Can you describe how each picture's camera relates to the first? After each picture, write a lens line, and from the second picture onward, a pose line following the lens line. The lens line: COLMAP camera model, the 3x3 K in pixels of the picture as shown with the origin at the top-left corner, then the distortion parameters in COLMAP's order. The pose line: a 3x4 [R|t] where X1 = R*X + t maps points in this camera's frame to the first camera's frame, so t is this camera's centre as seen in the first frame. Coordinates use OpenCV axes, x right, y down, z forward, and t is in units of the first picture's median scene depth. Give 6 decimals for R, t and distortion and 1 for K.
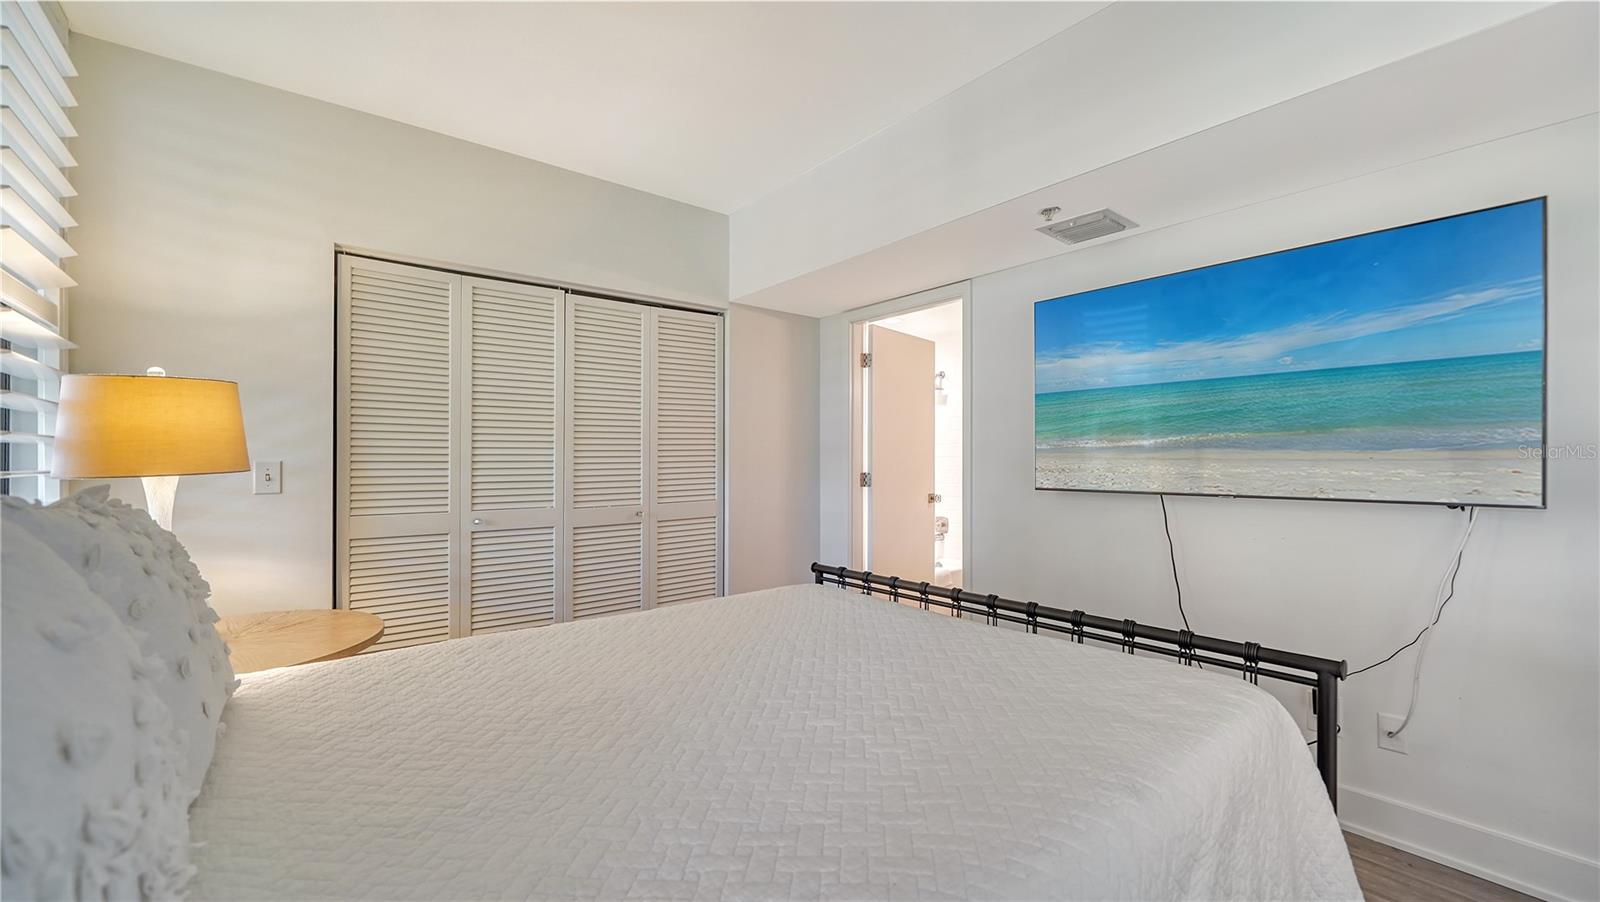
lens RADIAL K [[612.1, 0, 815.5], [0, 612.1, 452.5], [0, 0, 1]] dist [-0.000726, -0.000058]
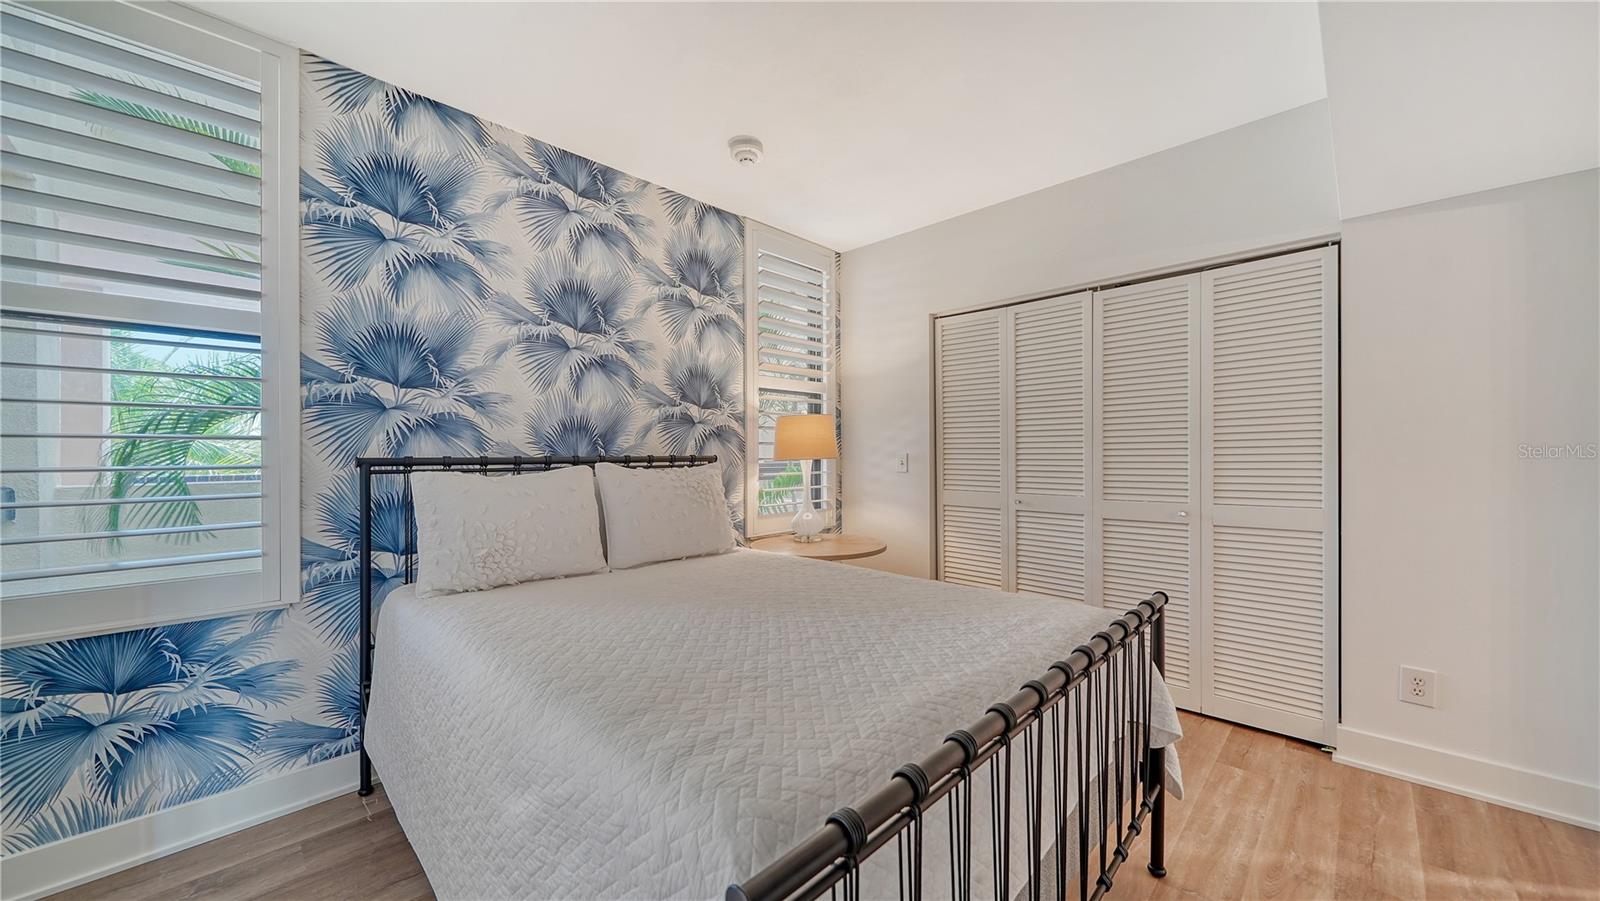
lens RADIAL K [[579.4, 0, 799.2], [0, 579.4, 453.0], [0, 0, 1]] dist [-0.008066, -0.000579]
pose [[0.115413, -0.001344, -0.993317, 0.557857], [0.011263, 0.999937, -0.000044, 0.008152], [0.993254, -0.011183, 0.115421, 0.425039]]
